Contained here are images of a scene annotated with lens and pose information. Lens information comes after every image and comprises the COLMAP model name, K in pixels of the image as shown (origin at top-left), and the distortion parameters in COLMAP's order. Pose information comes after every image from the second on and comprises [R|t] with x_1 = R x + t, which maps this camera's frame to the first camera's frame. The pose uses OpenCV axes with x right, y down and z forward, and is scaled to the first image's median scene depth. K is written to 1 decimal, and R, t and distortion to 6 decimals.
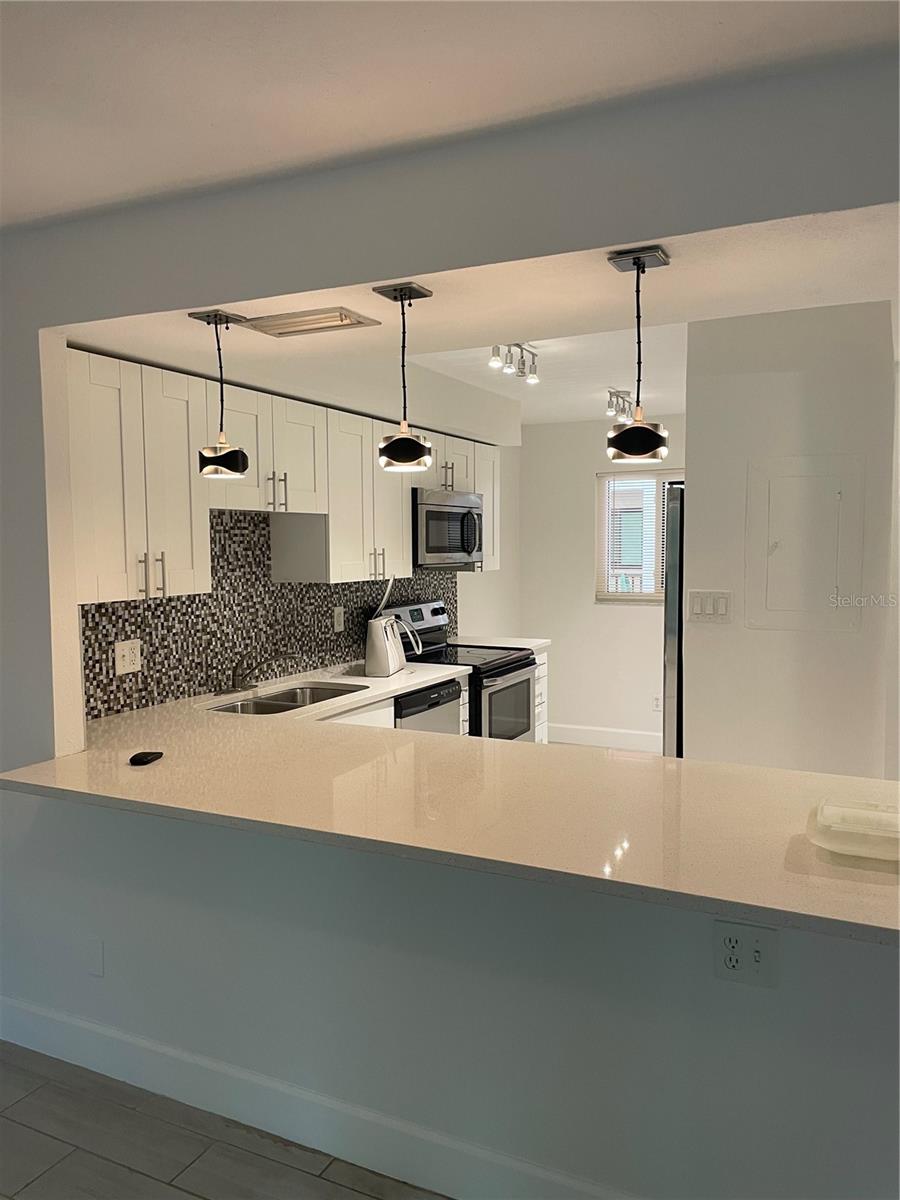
lens RADIAL K [[902.4, 0, 451.3], [0, 902.4, 601.1], [0, 0, 1]] dist [0.077975, -0.095276]
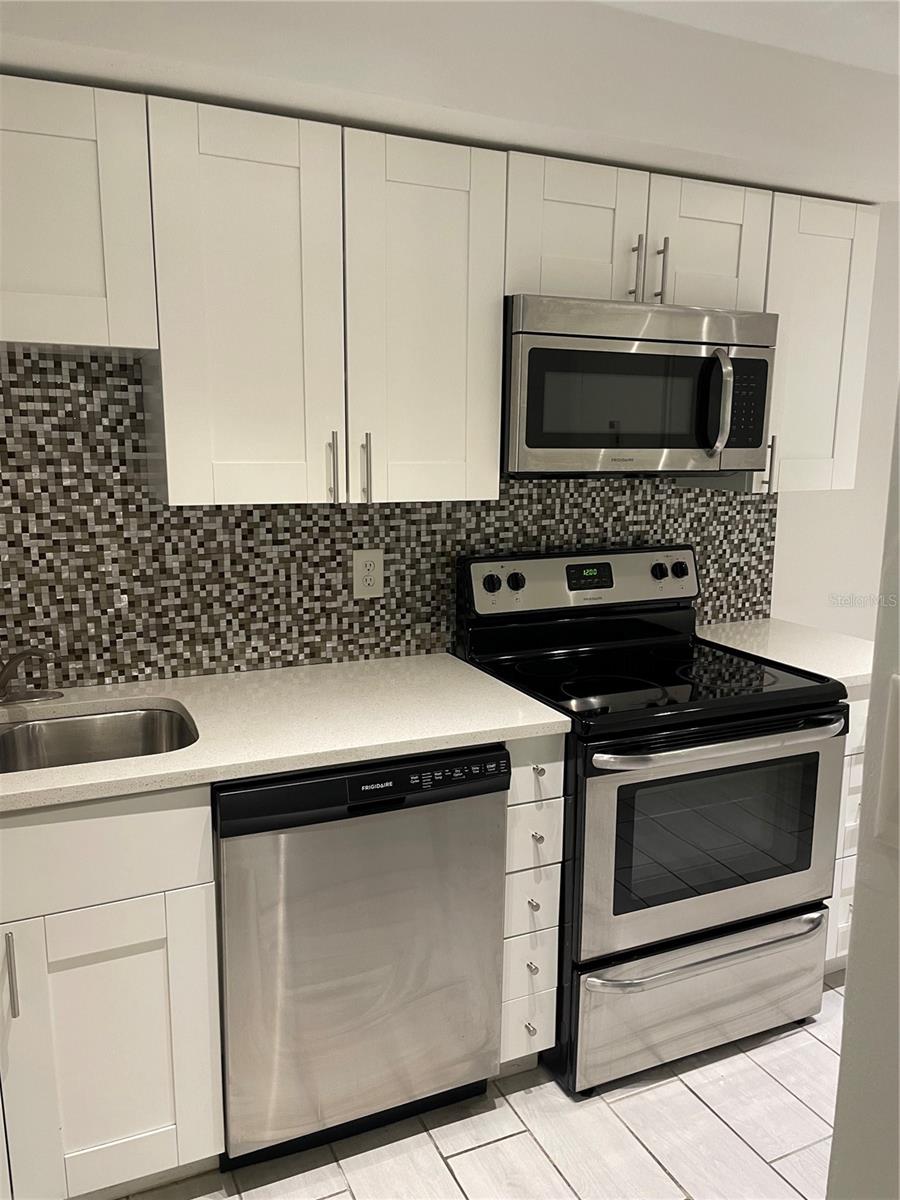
lens RADIAL K [[902.4, 0, 450.7], [0, 902.4, 607.9], [0, 0, 1]] dist [0.077975, -0.095276]
pose [[0.774098, 0.130656, -0.619436, 0.263488], [-0.056467, 0.988821, 0.138004, -0.039130], [0.630542, -0.071850, 0.772822, 0.709411]]
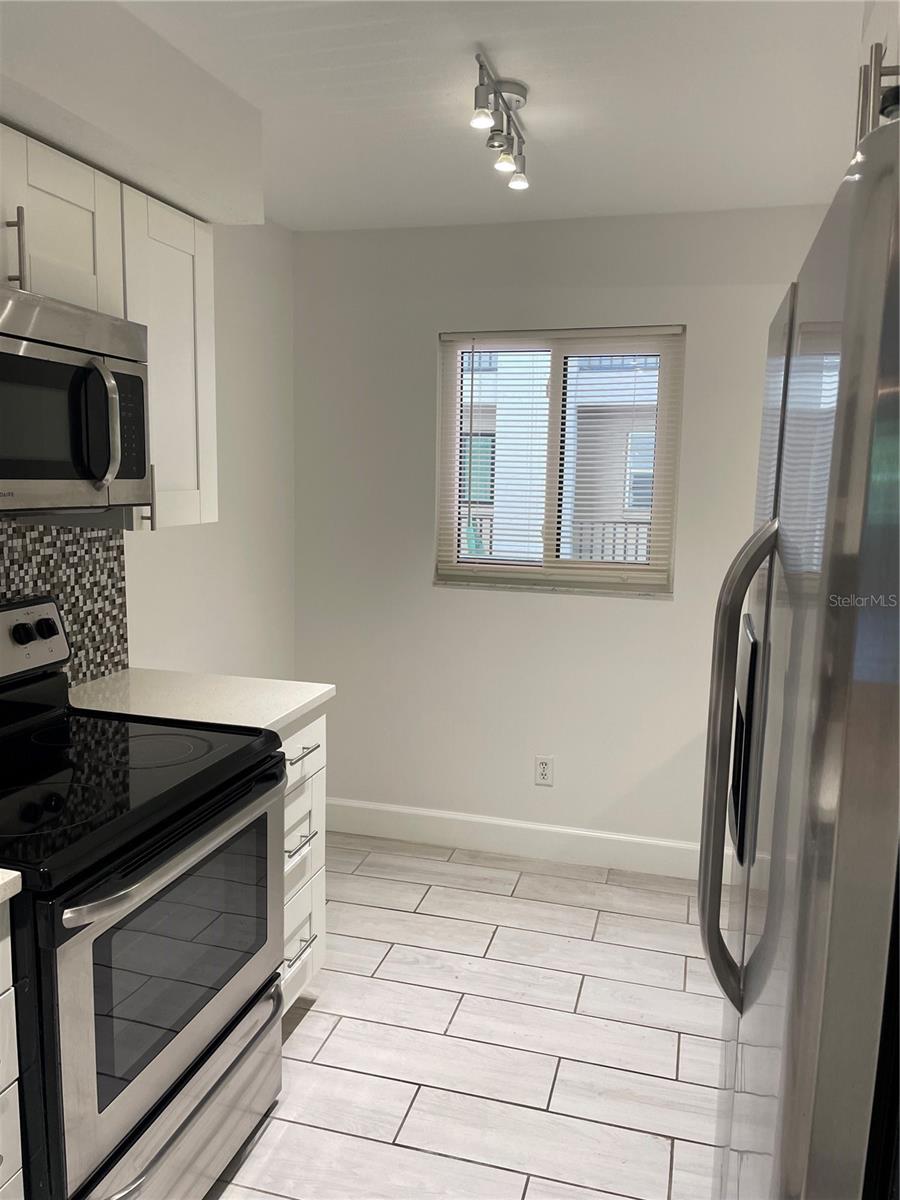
lens RADIAL K [[902.4, 0, 445.9], [0, 902.4, 596.4], [0, 0, 1]] dist [0.077975, -0.095276]
pose [[0.984811, 0.006196, 0.173518, 0.119426], [-0.018741, 0.997318, 0.070751, -0.045166], [-0.172614, -0.072928, 0.982286, 0.767999]]
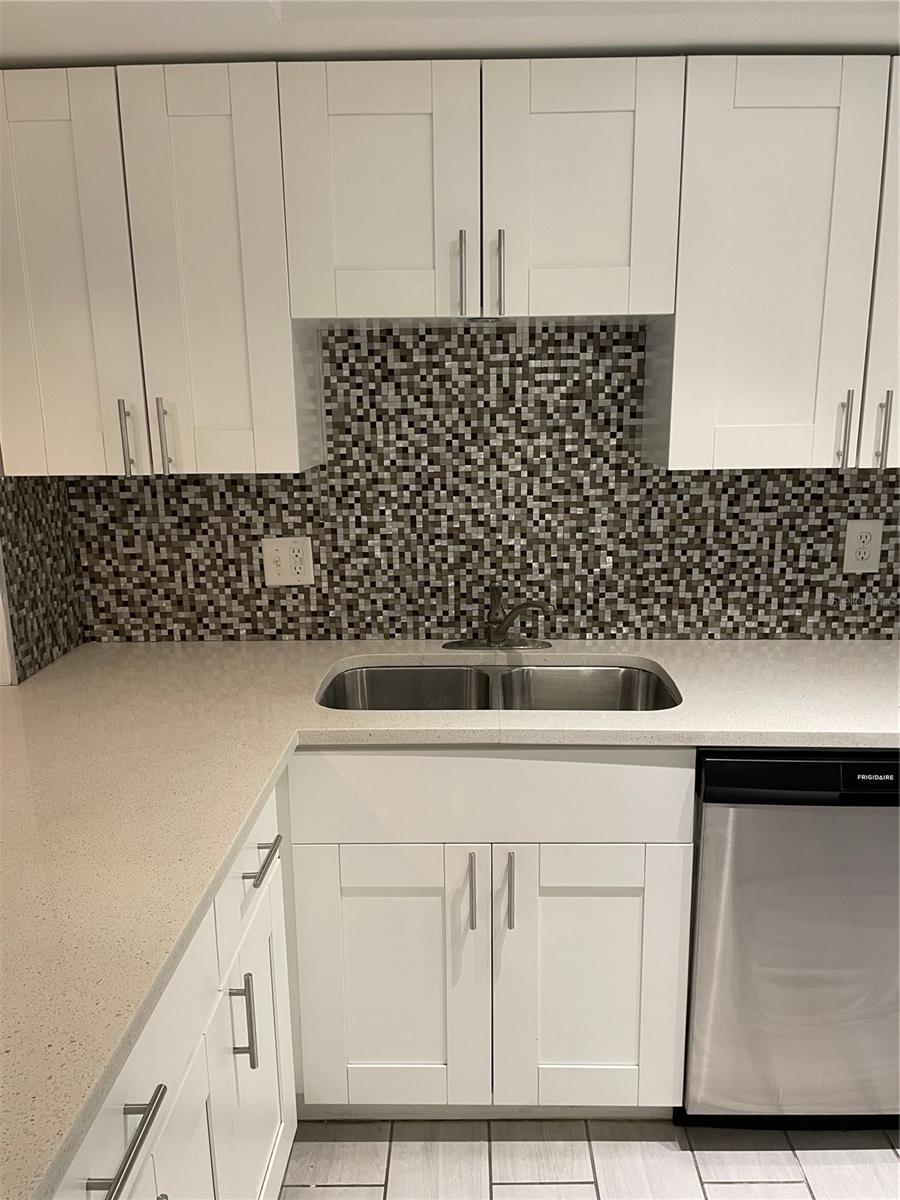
lens RADIAL K [[902.4, 0, 449.7], [0, 902.4, 609.9], [0, 0, 1]] dist [0.077975, -0.095276]
pose [[0.419876, 0.201842, -0.884853, 0.240942], [-0.052234, 0.978715, 0.198467, -0.035094], [0.906077, -0.037112, 0.421482, 0.678054]]
